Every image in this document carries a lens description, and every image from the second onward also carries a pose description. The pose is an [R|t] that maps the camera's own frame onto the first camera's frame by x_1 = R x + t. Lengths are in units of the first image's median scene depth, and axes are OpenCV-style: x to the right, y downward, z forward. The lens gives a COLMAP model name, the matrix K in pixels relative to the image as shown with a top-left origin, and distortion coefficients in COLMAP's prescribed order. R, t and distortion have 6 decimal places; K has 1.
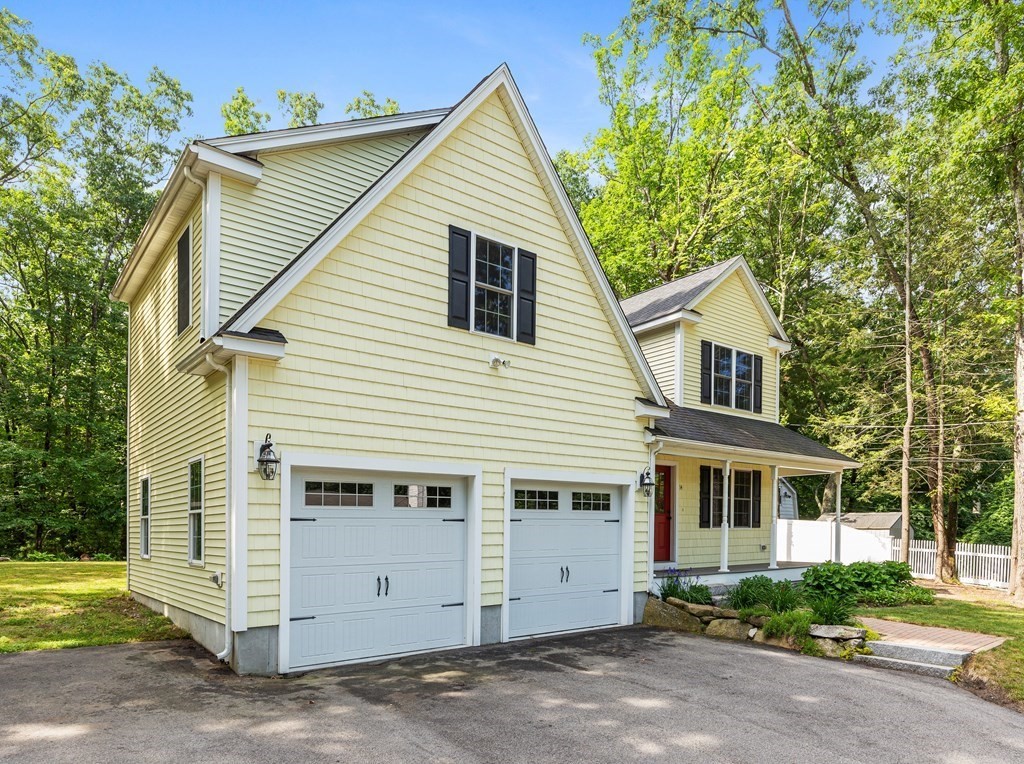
lens RADIAL K [[676.2, 0, 512.0], [0, 676.2, 382.0], [0, 0, 1]] dist [0.002137, 0.000473]
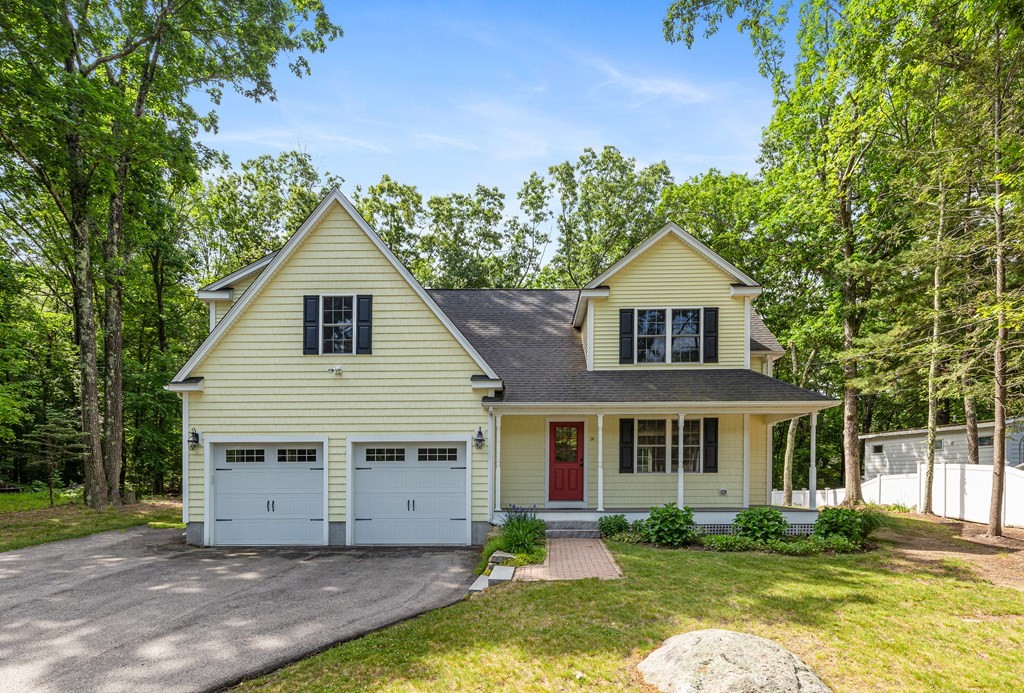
lens RADIAL K [[533.9, 0, 512.0], [0, 533.9, 346.5], [0, 0, 1]] dist [-0.002483, -0.000262]
pose [[0.756623, -0.159666, -0.634057, 1.038665], [0.140200, 0.986789, -0.081188, 0.071153], [0.638643, -0.027466, 0.769013, 0.267599]]
